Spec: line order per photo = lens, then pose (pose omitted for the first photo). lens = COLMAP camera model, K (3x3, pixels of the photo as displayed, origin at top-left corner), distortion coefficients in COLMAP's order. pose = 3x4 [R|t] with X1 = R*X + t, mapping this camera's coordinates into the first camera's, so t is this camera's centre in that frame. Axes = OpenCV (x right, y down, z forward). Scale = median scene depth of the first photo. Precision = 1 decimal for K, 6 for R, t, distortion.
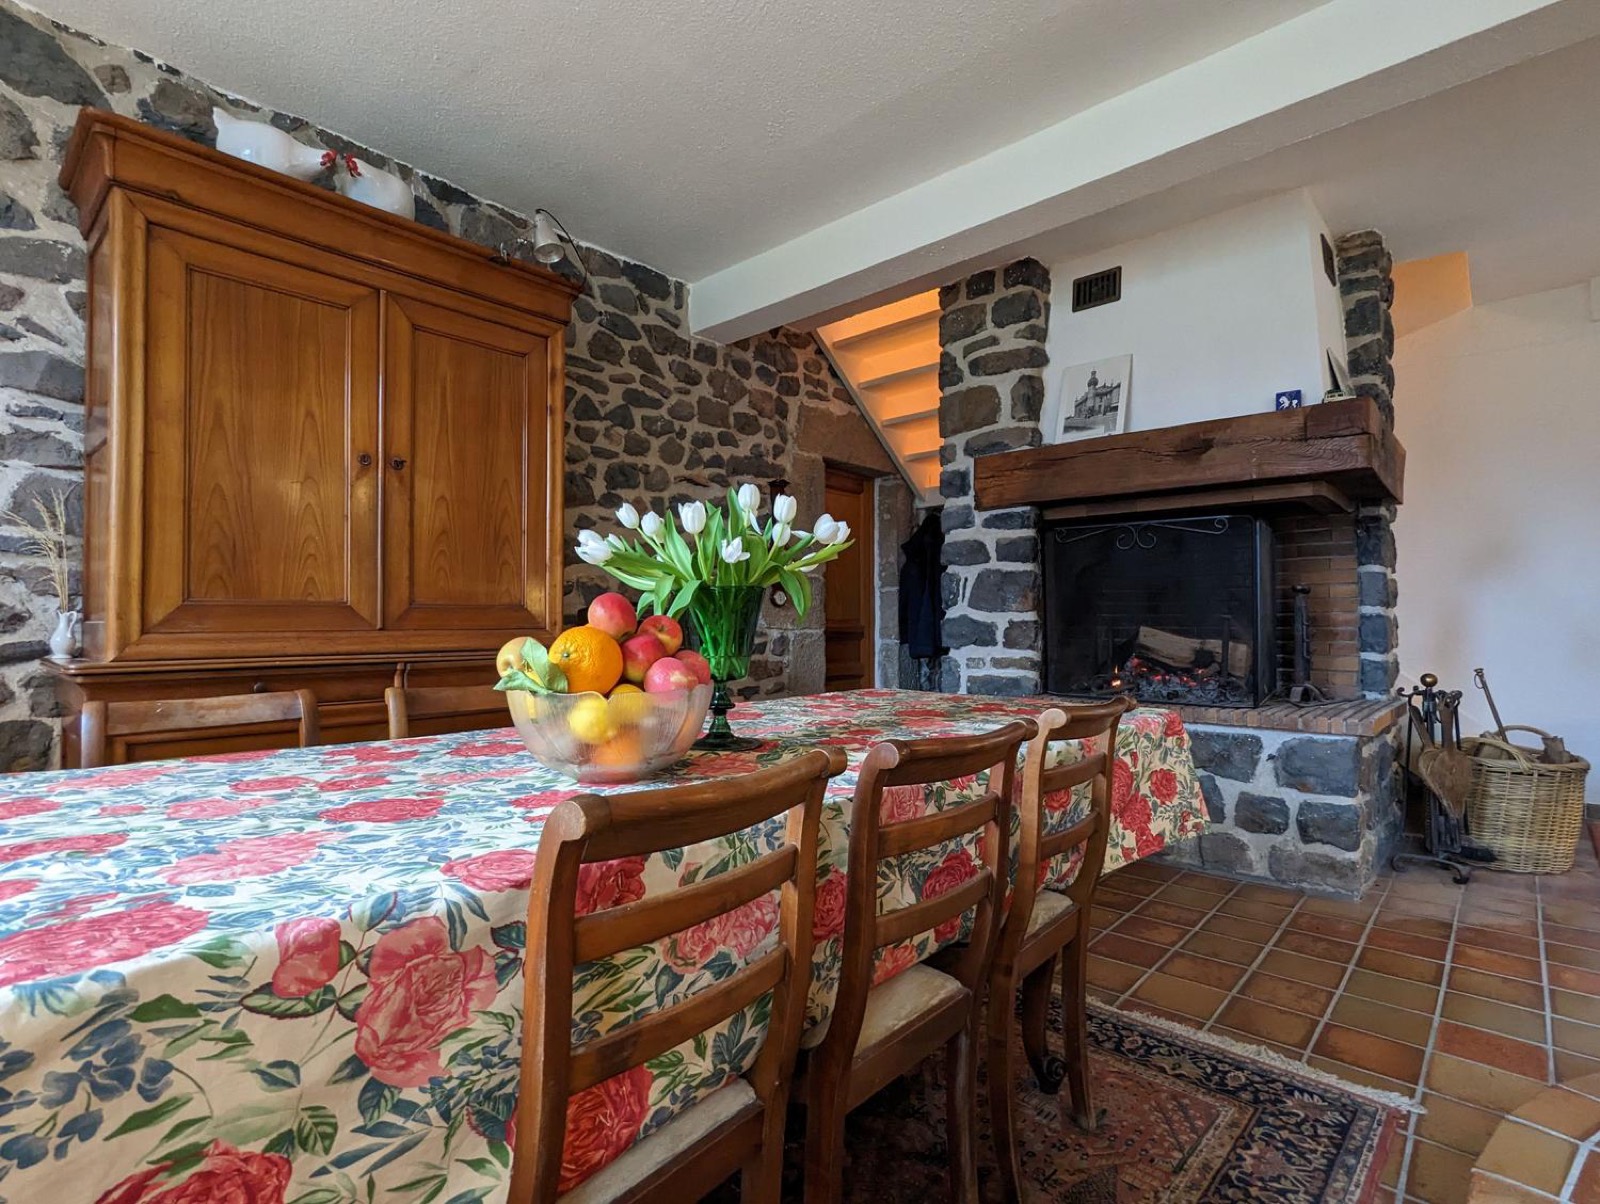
lens RADIAL K [[792.2, 0, 811.2], [0, 792.2, 601.6], [0, 0, 1]] dist [-0.006319, 0.000567]
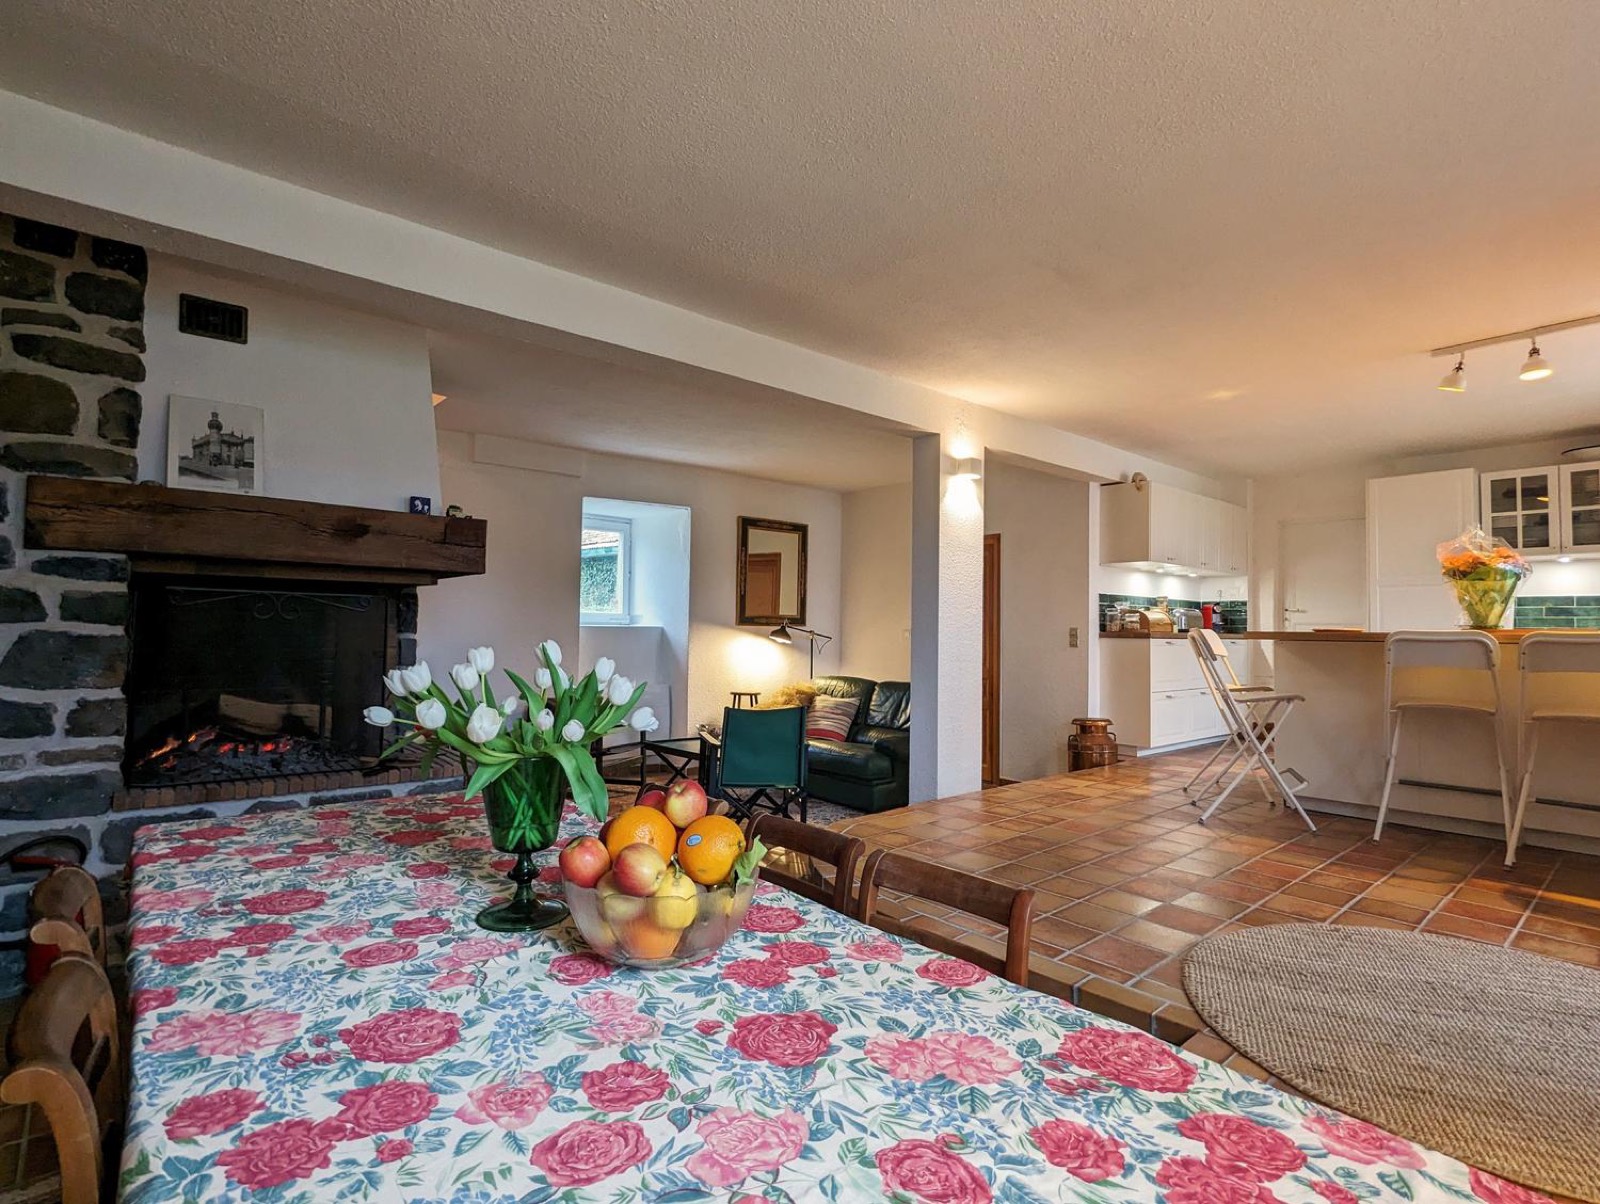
lens RADIAL K [[781.4, 0, 791.7], [0, 781.4, 605.7], [0, 0, 1]] dist [-0.000062, 0.000295]
pose [[0.133605, 0.037214, 0.990336, -0.406036], [-0.039609, 0.998697, -0.032184, -0.069505], [-0.990243, -0.034927, 0.134905, 0.224891]]
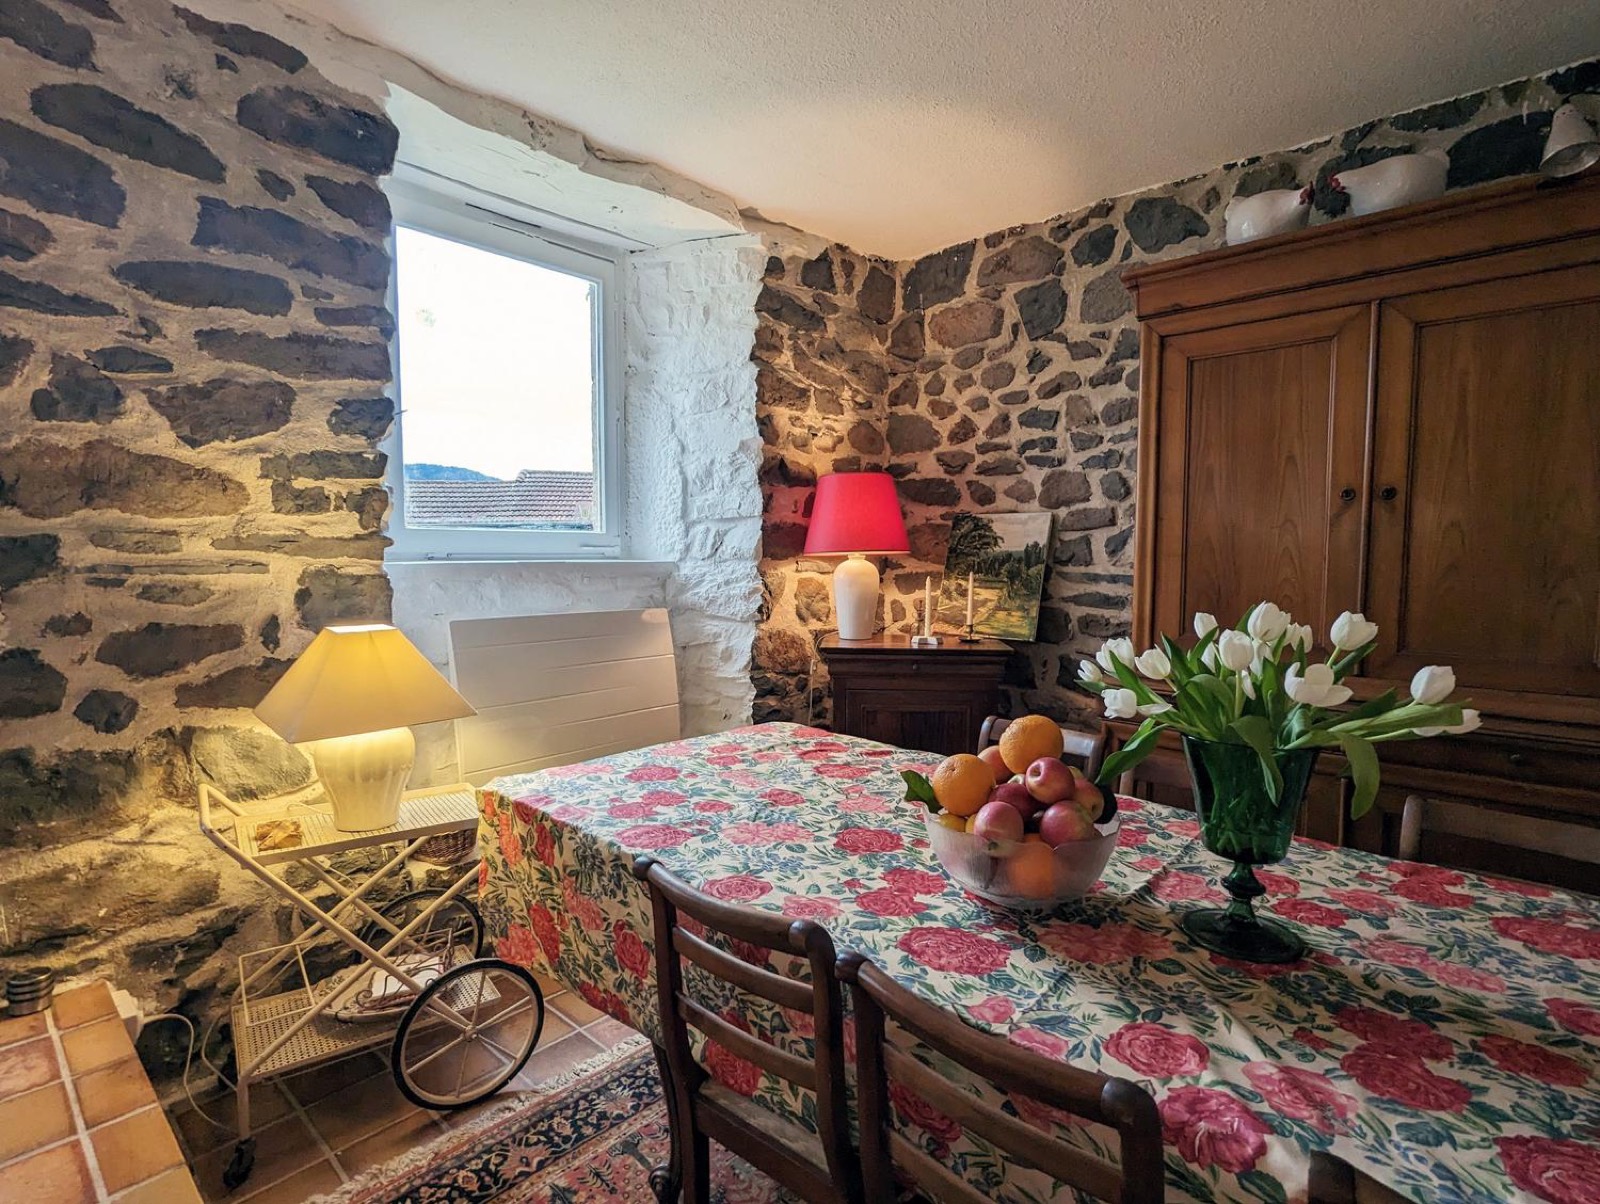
lens RADIAL K [[781.4, 0, 791.7], [0, 781.4, 605.7], [0, 0, 1]] dist [-0.000062, 0.000295]
pose [[-0.030051, 0.071384, -0.996996, 0.255323], [0.020715, 0.997277, 0.070780, -0.081871], [0.999334, -0.018525, -0.031448, 0.234087]]
